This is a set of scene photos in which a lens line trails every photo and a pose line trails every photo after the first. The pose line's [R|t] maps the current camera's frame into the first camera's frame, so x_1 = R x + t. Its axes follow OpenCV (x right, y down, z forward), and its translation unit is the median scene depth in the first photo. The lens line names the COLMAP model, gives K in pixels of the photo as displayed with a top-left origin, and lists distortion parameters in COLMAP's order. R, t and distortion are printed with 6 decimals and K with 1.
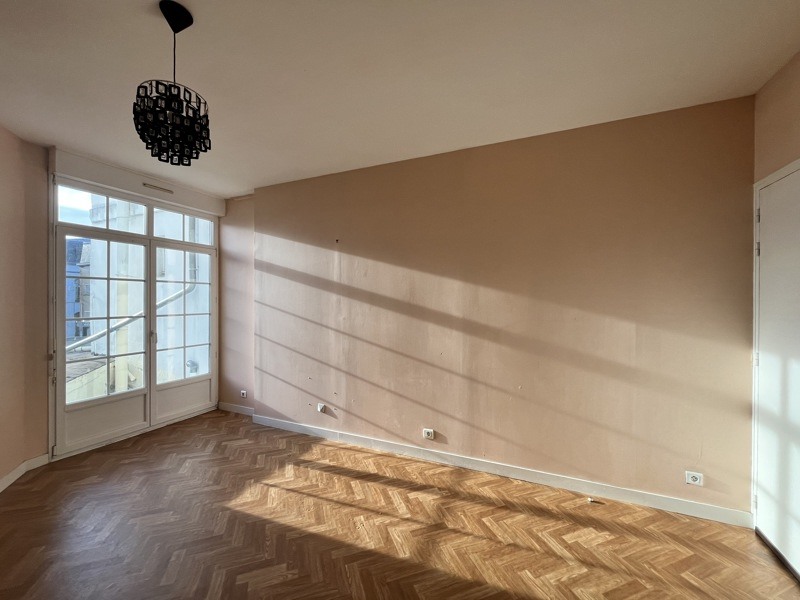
lens RADIAL K [[323.6, 0, 400.0], [0, 323.6, 300.0], [0, 0, 1]] dist [-0.000811, -0.000066]
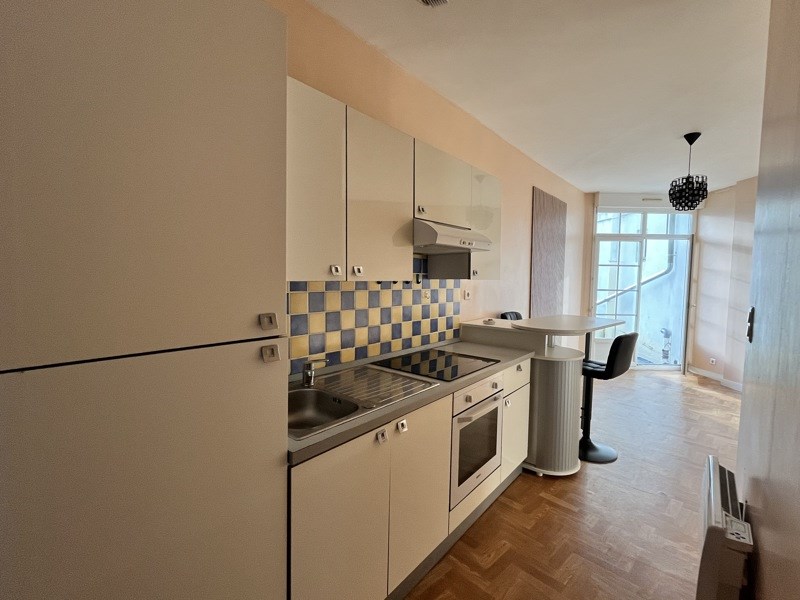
lens RADIAL K [[377.2, 0, 400.0], [0, 377.2, 300.0], [0, 0, 1]] dist [-0.000627, 0.000761]
pose [[0.419510, 0.057723, -0.905913, 0.369896], [-0.013595, 0.998264, 0.057312, 0.013862], [0.907649, -0.011727, 0.419567, -0.831336]]
